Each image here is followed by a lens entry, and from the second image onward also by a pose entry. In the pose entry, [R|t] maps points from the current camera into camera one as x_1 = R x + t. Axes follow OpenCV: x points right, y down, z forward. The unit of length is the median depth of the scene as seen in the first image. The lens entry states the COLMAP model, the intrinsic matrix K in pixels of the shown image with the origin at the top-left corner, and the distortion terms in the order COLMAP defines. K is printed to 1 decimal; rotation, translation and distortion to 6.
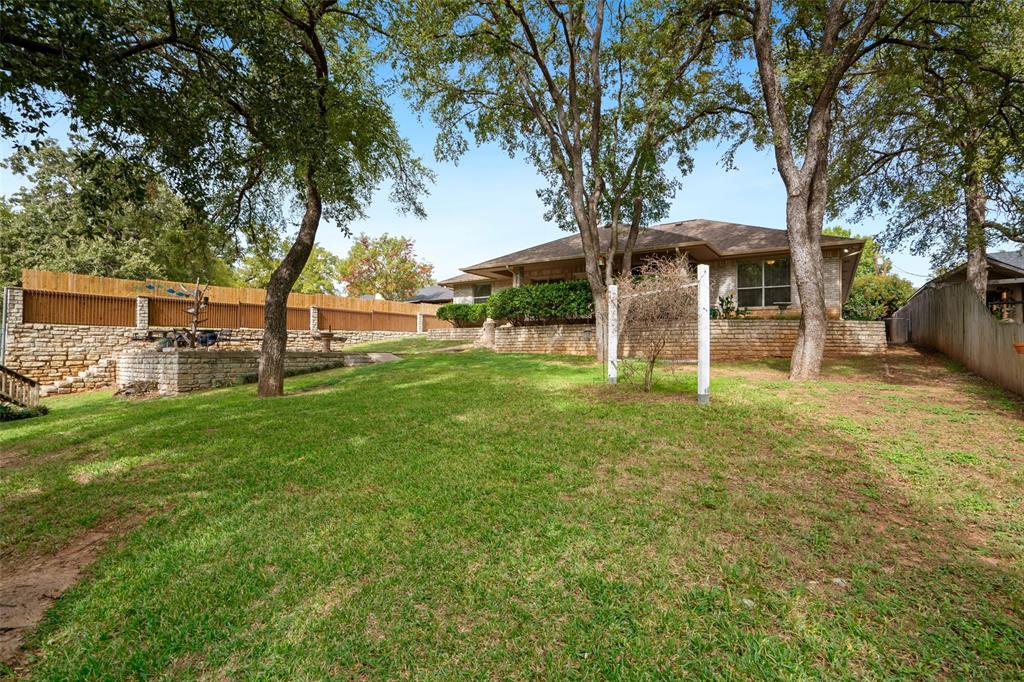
lens RADIAL K [[471.6, 0, 512.0], [0, 471.6, 341.0], [0, 0, 1]] dist [-0.052067, 0.018498]
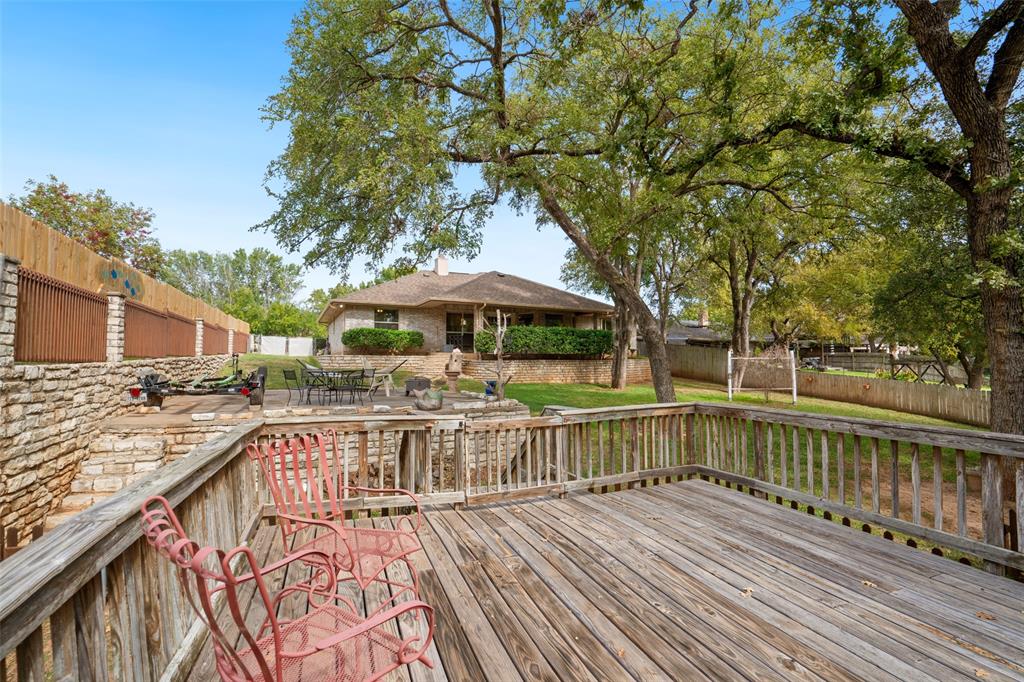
lens RADIAL K [[471.6, 0, 512.0], [0, 471.6, 341.0], [0, 0, 1]] dist [-0.052067, 0.018498]
pose [[0.507004, 0.034295, 0.861261, -0.995047], [-0.019866, 0.999408, -0.028102, -0.045788], [-0.861715, -0.002862, 0.507385, 0.423217]]
